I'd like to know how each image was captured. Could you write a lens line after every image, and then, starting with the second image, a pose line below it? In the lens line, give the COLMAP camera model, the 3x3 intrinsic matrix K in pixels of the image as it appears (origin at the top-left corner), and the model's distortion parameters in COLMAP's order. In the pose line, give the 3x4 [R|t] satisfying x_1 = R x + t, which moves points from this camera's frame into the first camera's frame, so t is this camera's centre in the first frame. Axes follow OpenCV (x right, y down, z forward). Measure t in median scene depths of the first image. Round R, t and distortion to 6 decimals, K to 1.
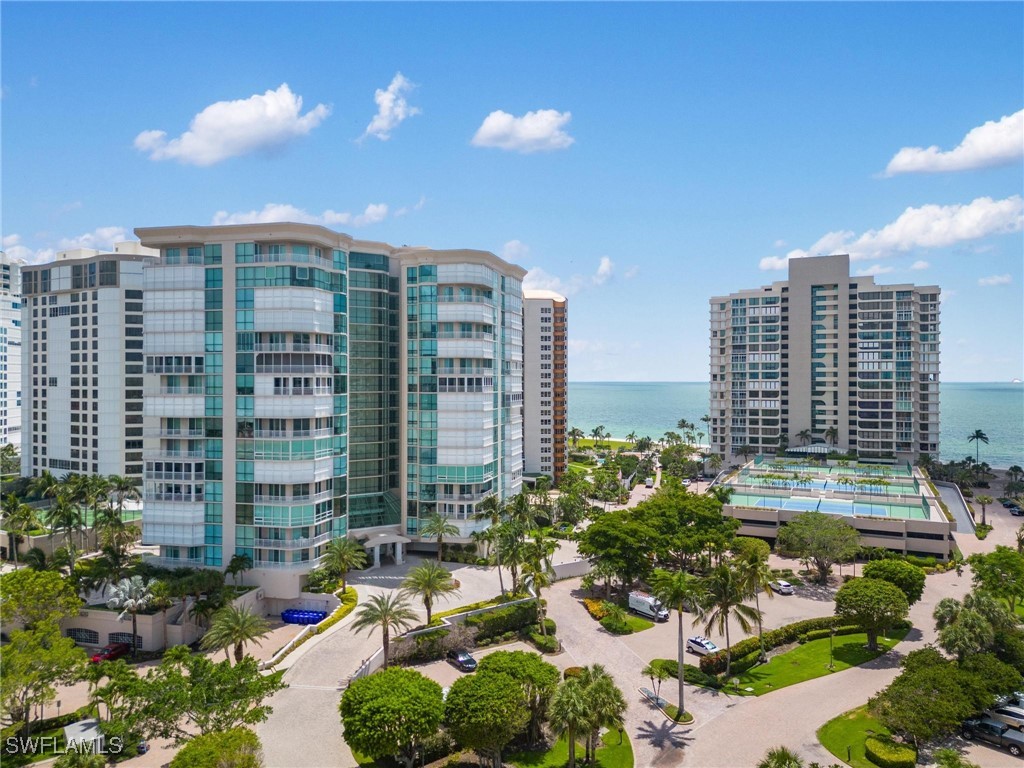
lens RADIAL K [[723.1, 0, 513.7], [0, 723.1, 380.1], [0, 0, 1]] dist [0.088694, -0.104907]
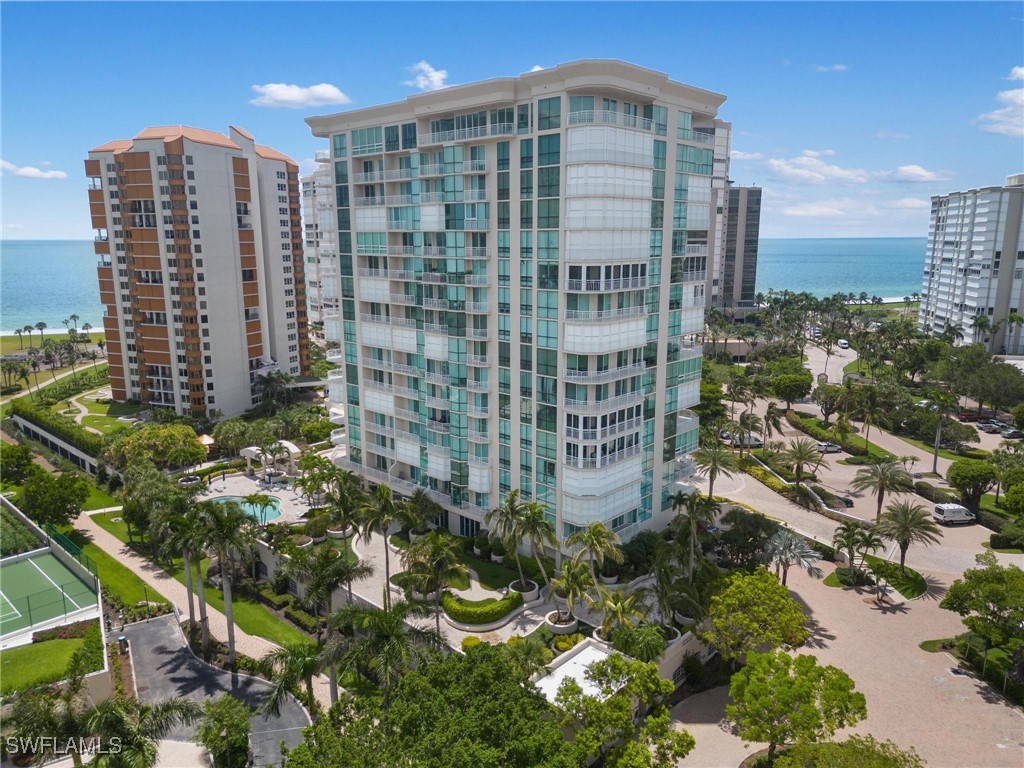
lens RADIAL K [[716.5, 0, 510.8], [0, 716.5, 381.3], [0, 0, 1]] dist [0.089704, -0.099888]
pose [[0.475691, -0.173971, 0.862237, -0.976118], [0.004239, 0.980688, 0.195532, -0.049636], [-0.879602, -0.089358, 0.467242, 0.653532]]
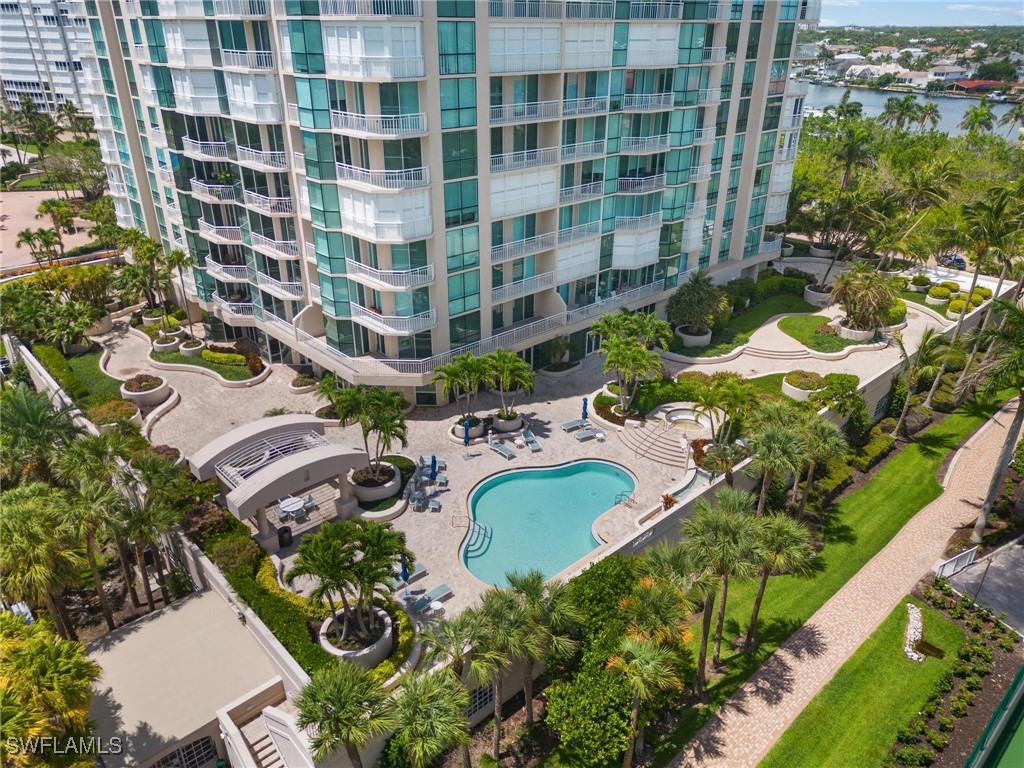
lens RADIAL K [[716.5, 0, 510.8], [0, 716.5, 381.3], [0, 0, 1]] dist [0.089704, -0.099888]
pose [[-0.840858, -0.234010, 0.488054, -0.587670], [0.001766, 0.900516, 0.434818, 0.044591], [-0.541253, 0.366482, -0.756793, 1.495694]]
